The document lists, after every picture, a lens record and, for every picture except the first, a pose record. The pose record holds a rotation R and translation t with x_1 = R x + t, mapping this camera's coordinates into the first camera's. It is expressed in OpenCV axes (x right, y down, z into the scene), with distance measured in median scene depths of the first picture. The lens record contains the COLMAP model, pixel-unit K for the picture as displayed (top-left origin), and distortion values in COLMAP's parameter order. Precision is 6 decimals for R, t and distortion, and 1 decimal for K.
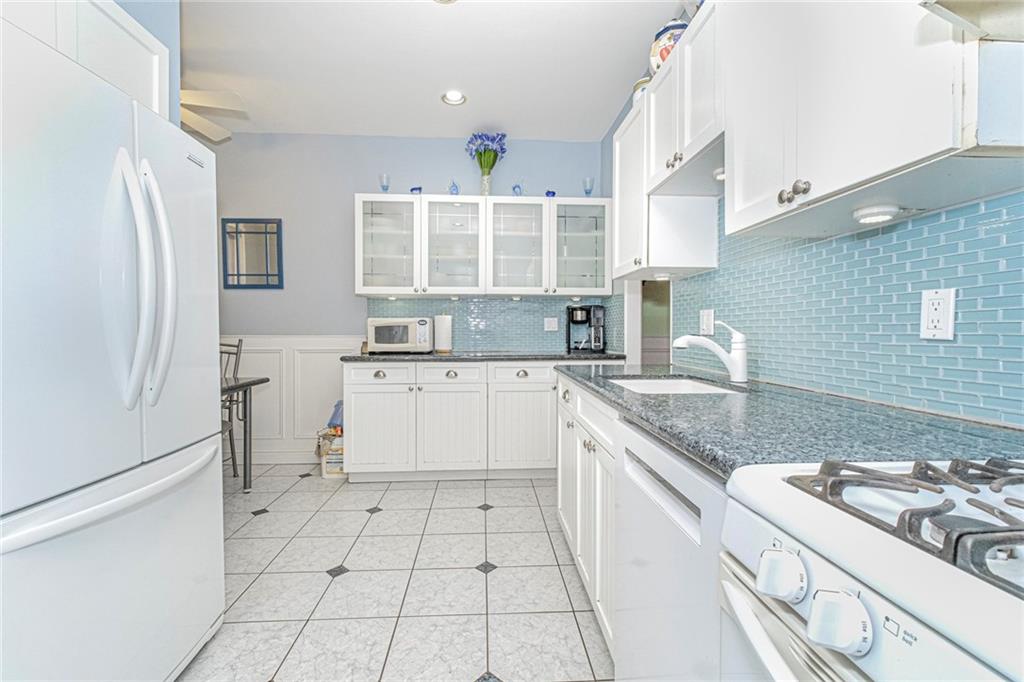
lens RADIAL K [[441.5, 0, 513.8], [0, 441.5, 331.2], [0, 0, 1]] dist [-0.000370, -0.000117]
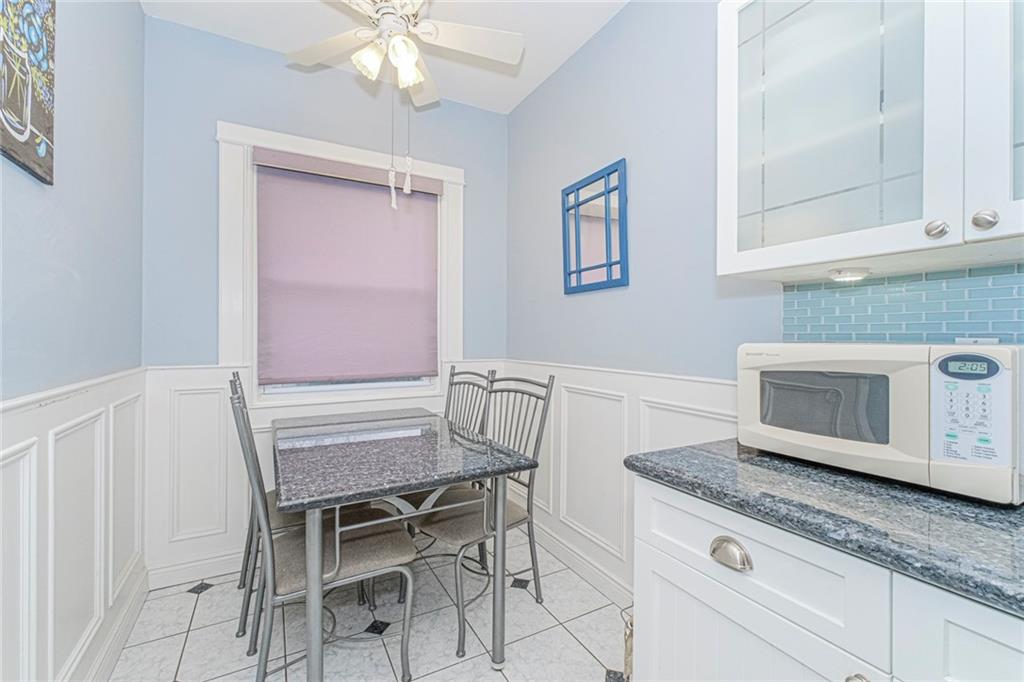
lens RADIAL K [[433.6, 0, 507.5], [0, 433.6, 336.5], [0, 0, 1]] dist [0.000157, -0.000166]
pose [[0.430029, 0.000181, -0.902815, -0.100916], [-0.006145, 0.999977, -0.002727, -0.030337], [0.902794, 0.006720, 0.430020, 0.638657]]
